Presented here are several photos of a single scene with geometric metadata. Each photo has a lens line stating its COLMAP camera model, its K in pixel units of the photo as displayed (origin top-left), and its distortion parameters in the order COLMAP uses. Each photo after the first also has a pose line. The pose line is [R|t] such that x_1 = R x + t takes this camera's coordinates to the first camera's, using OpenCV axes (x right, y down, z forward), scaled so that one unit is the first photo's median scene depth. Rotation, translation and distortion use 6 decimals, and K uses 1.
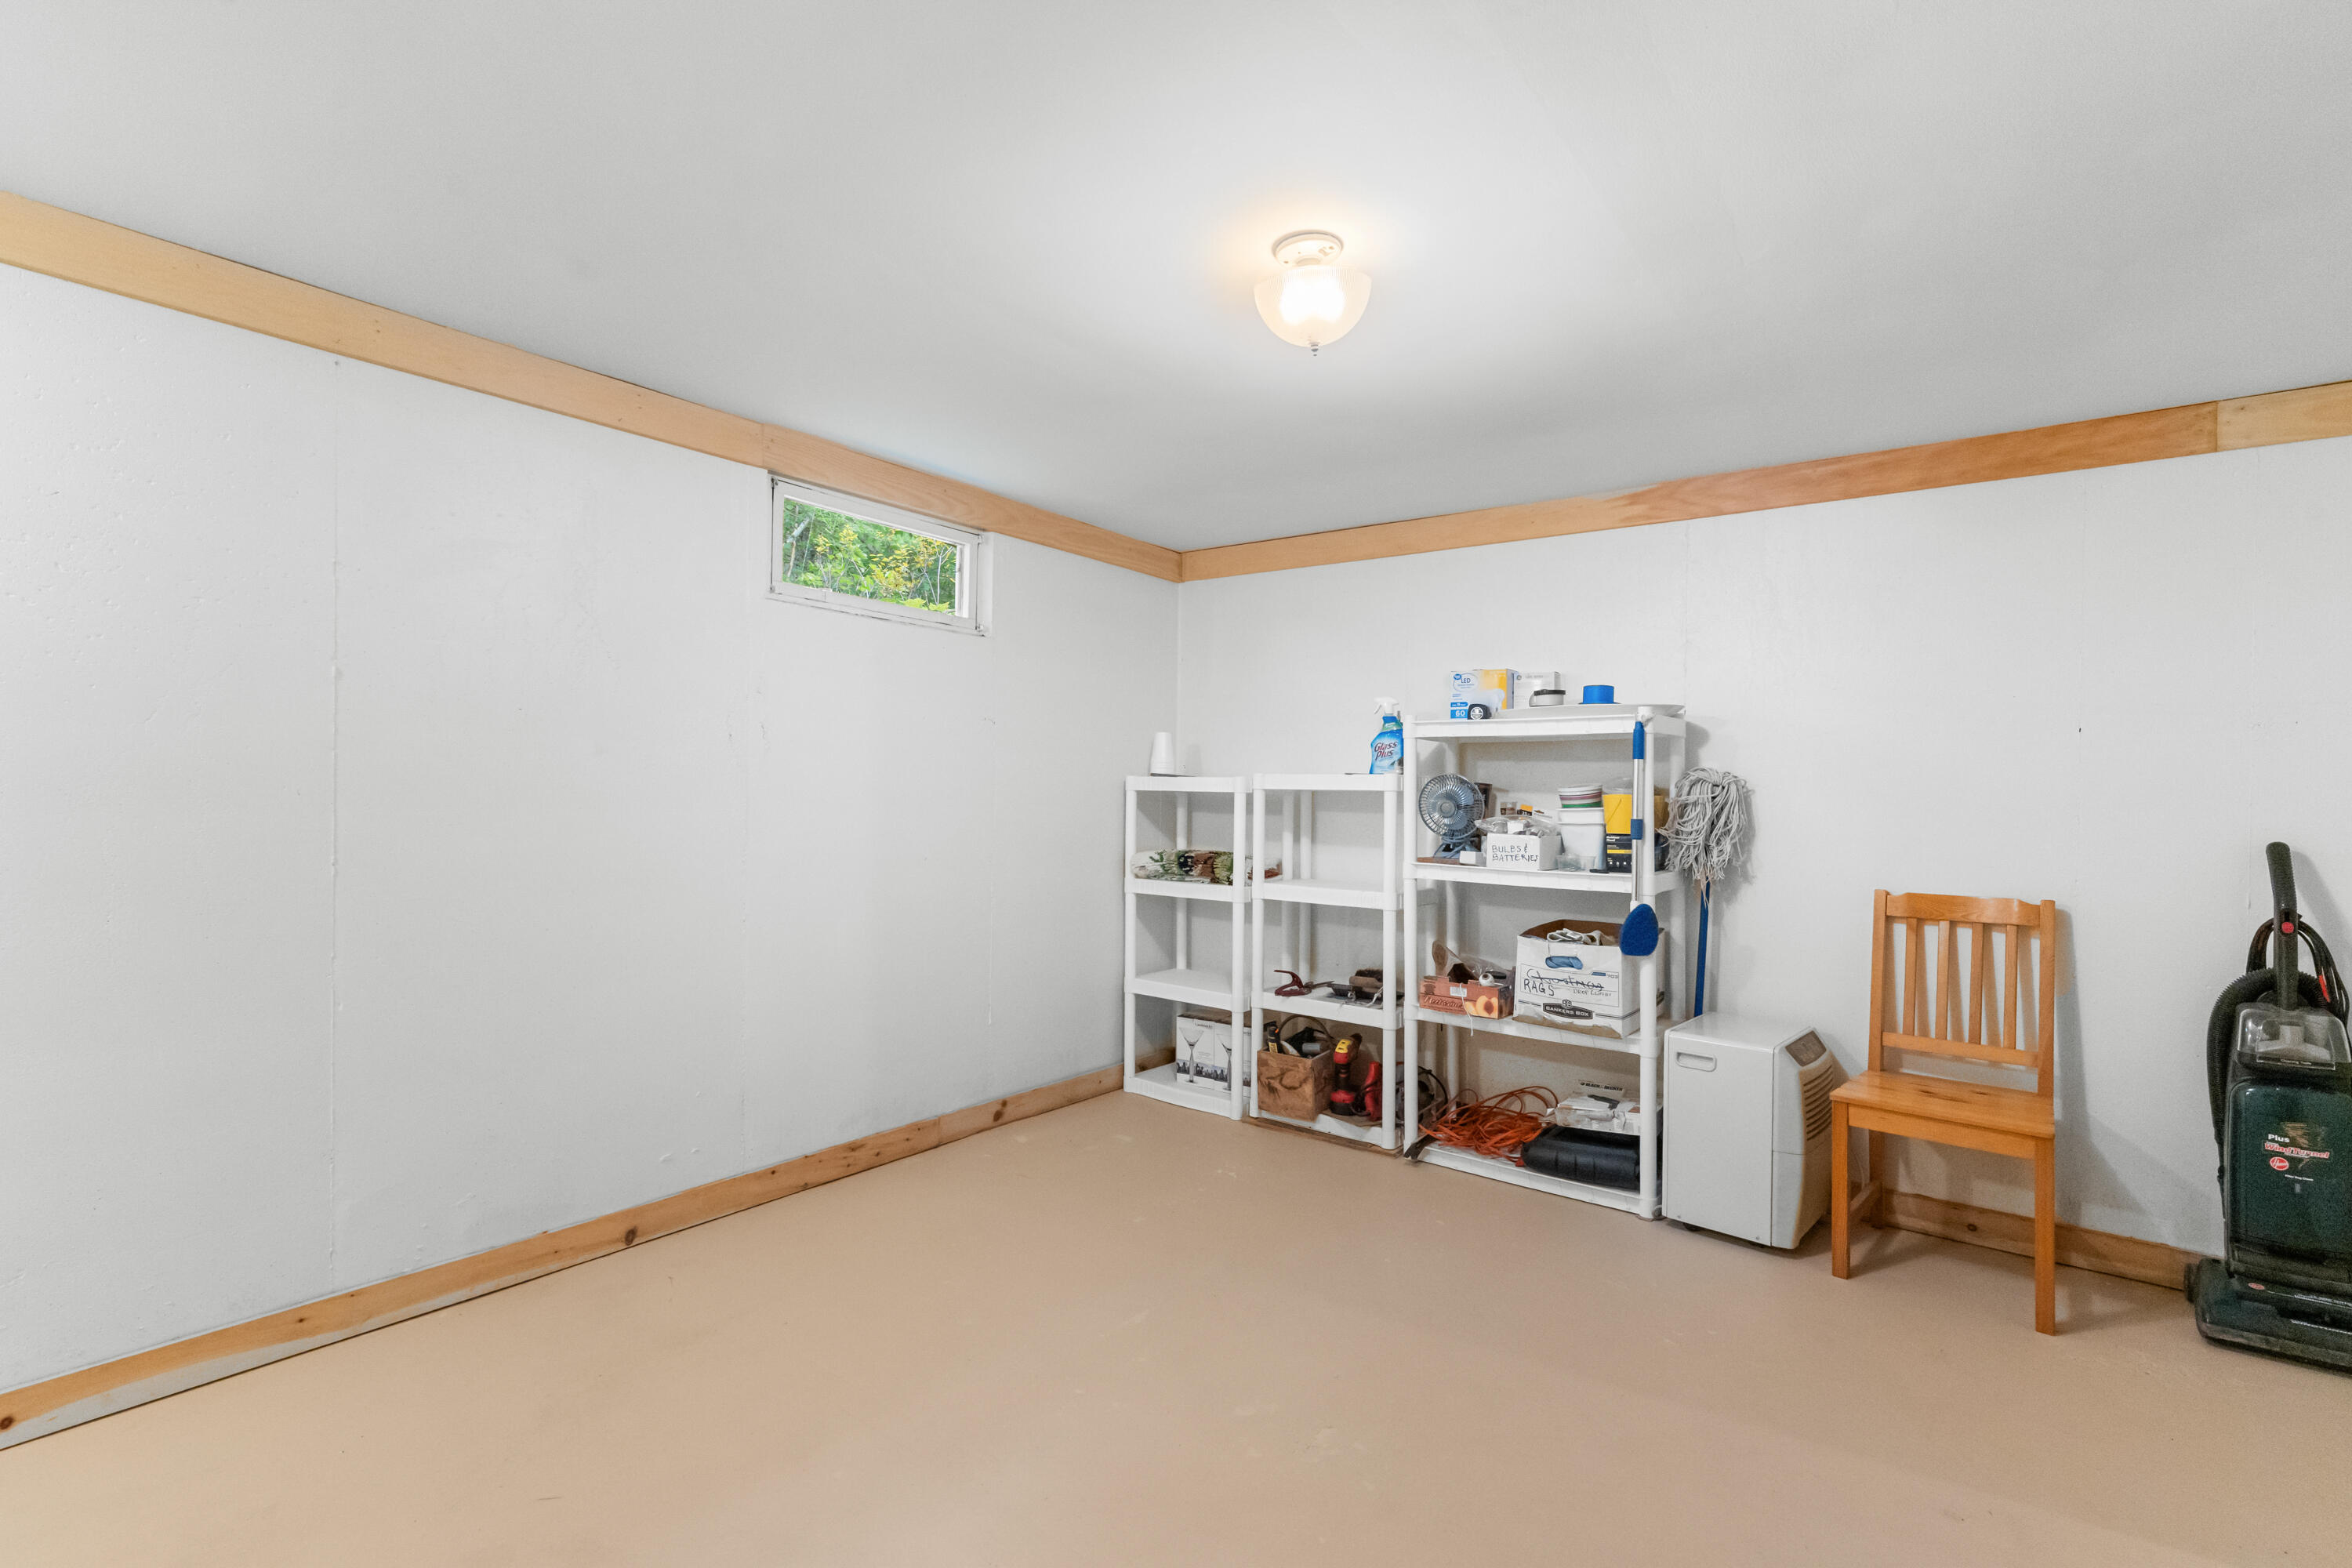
lens RADIAL K [[1062.1, 0, 1169.9], [0, 1062.1, 783.3], [0, 0, 1]] dist [-0.001714, -0.000055]
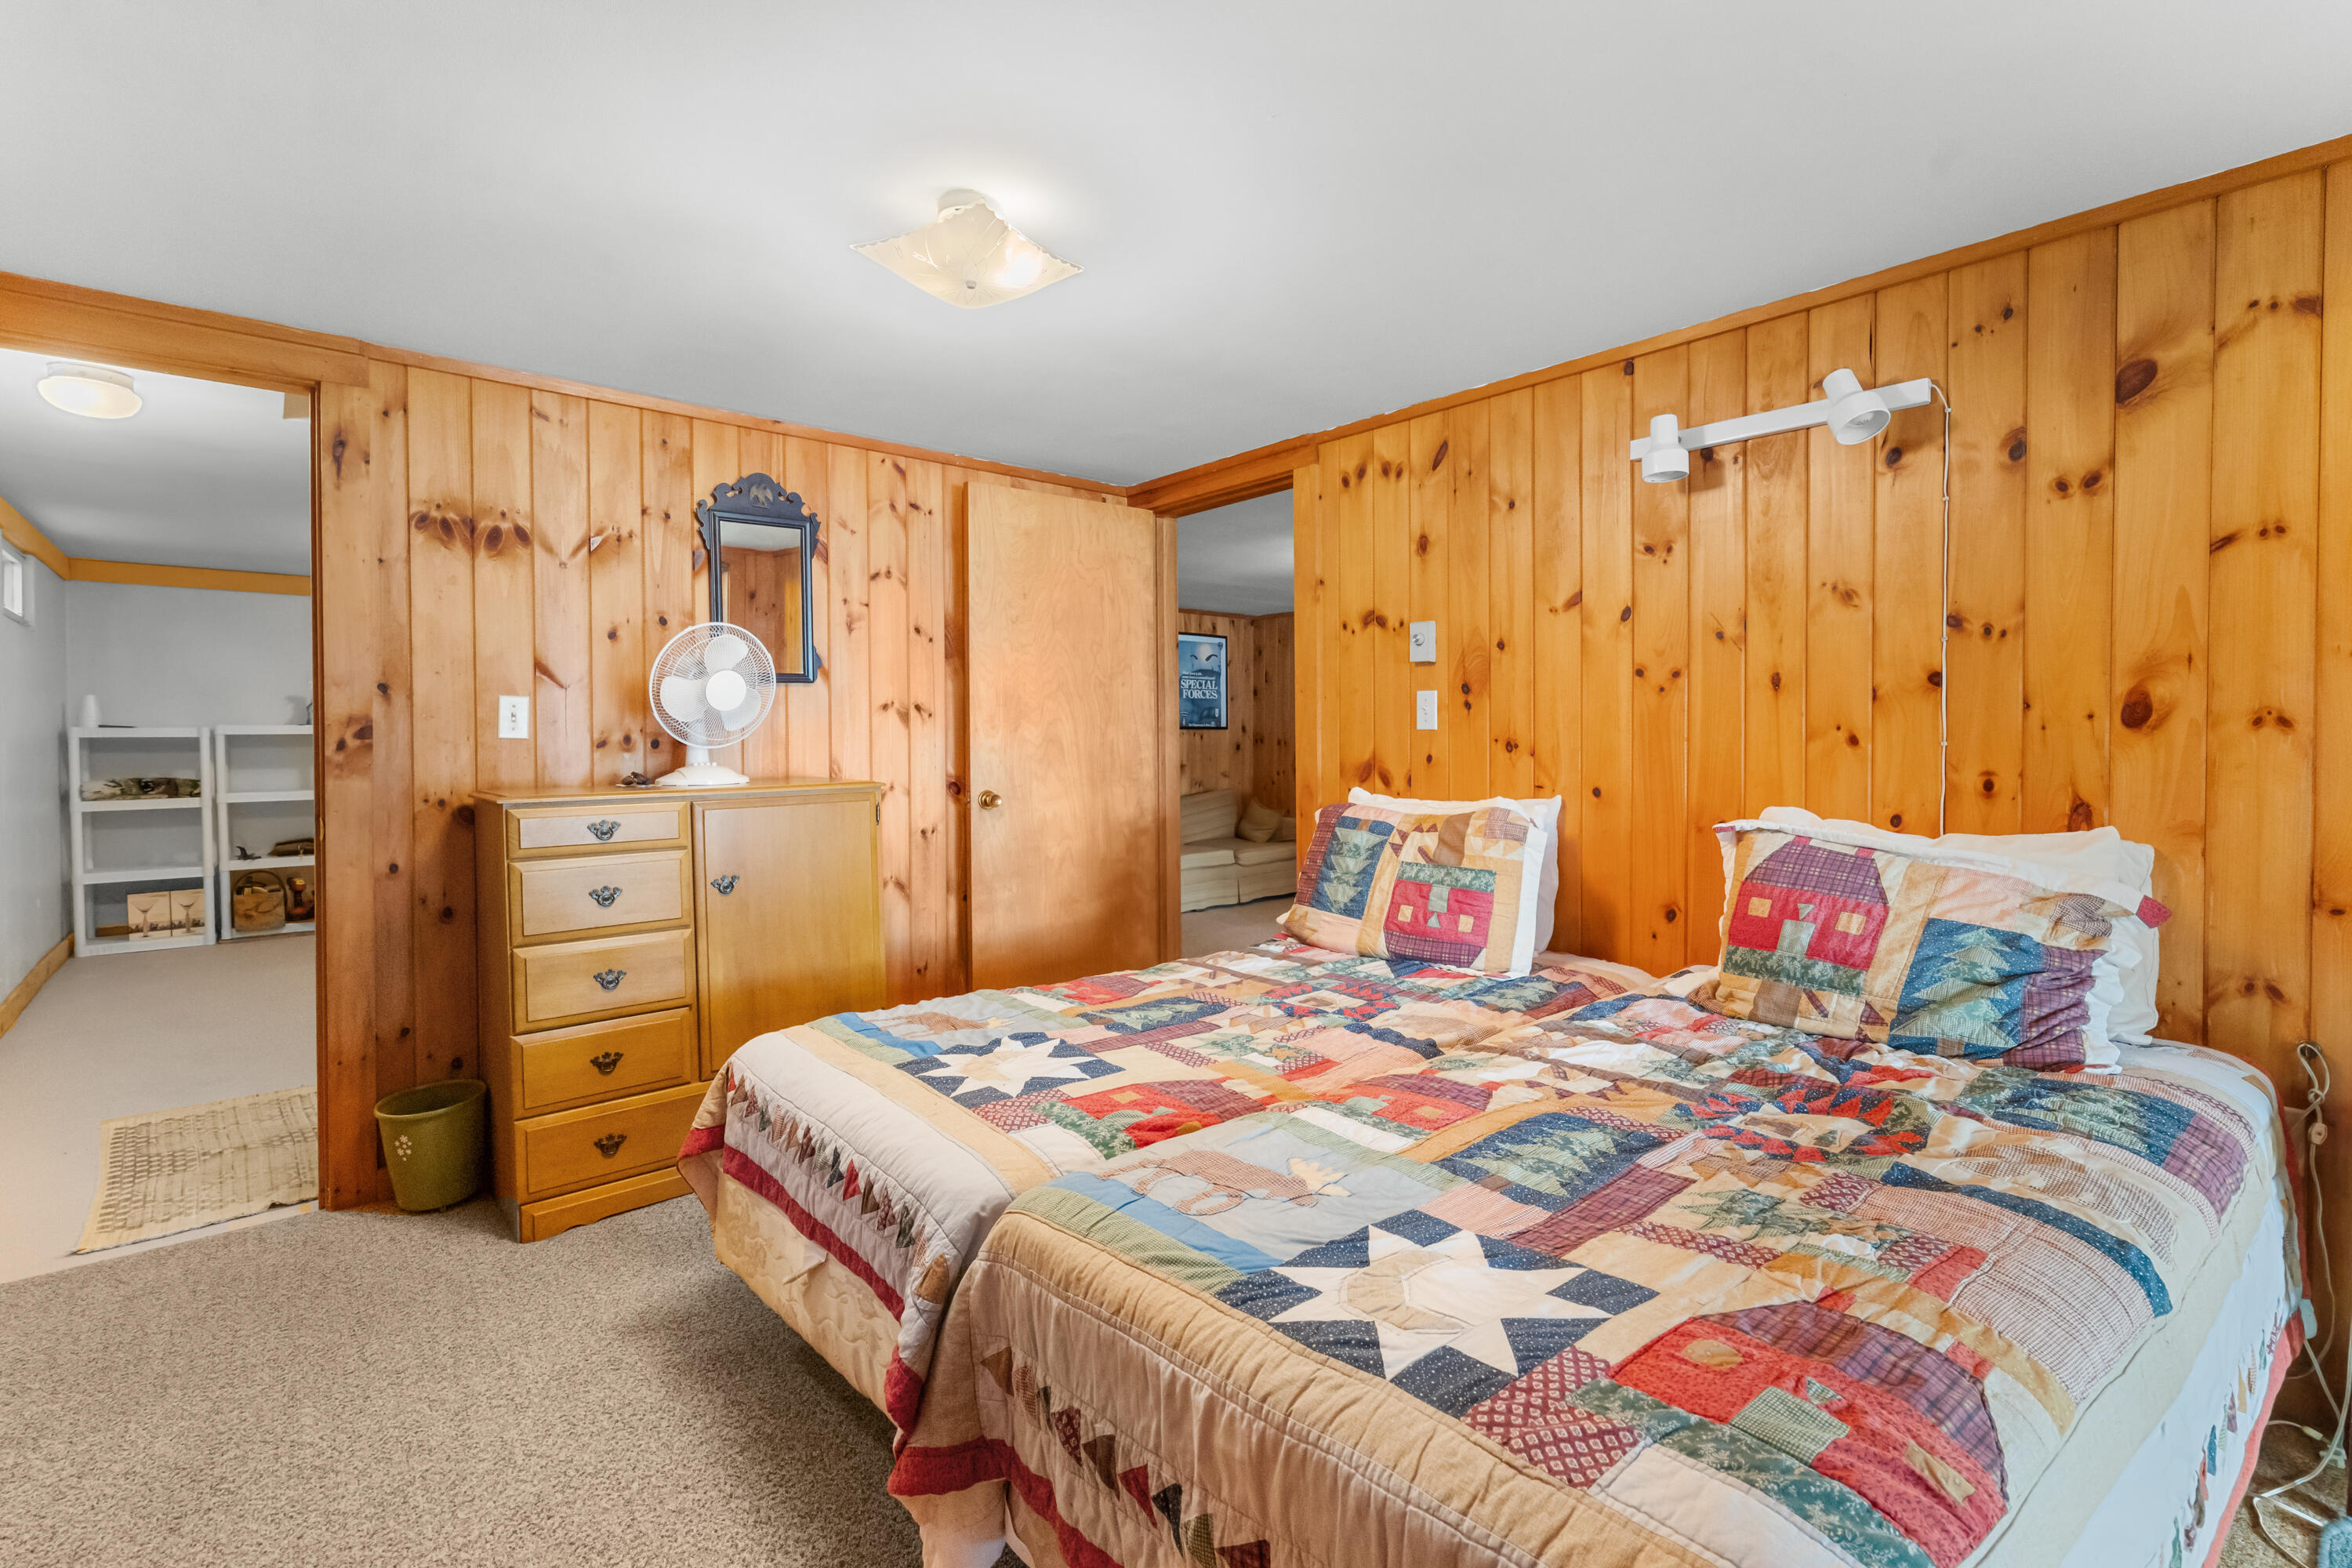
lens RADIAL K [[1062.1, 0, 1178.6], [0, 1062.1, 769.3], [0, 0, 1]] dist [-0.001714, -0.000055]
pose [[0.165802, -0.036889, 0.985469, -1.199954], [-0.003354, 0.999273, 0.037970, -0.008797], [-0.986153, -0.009601, 0.165558, -0.654786]]
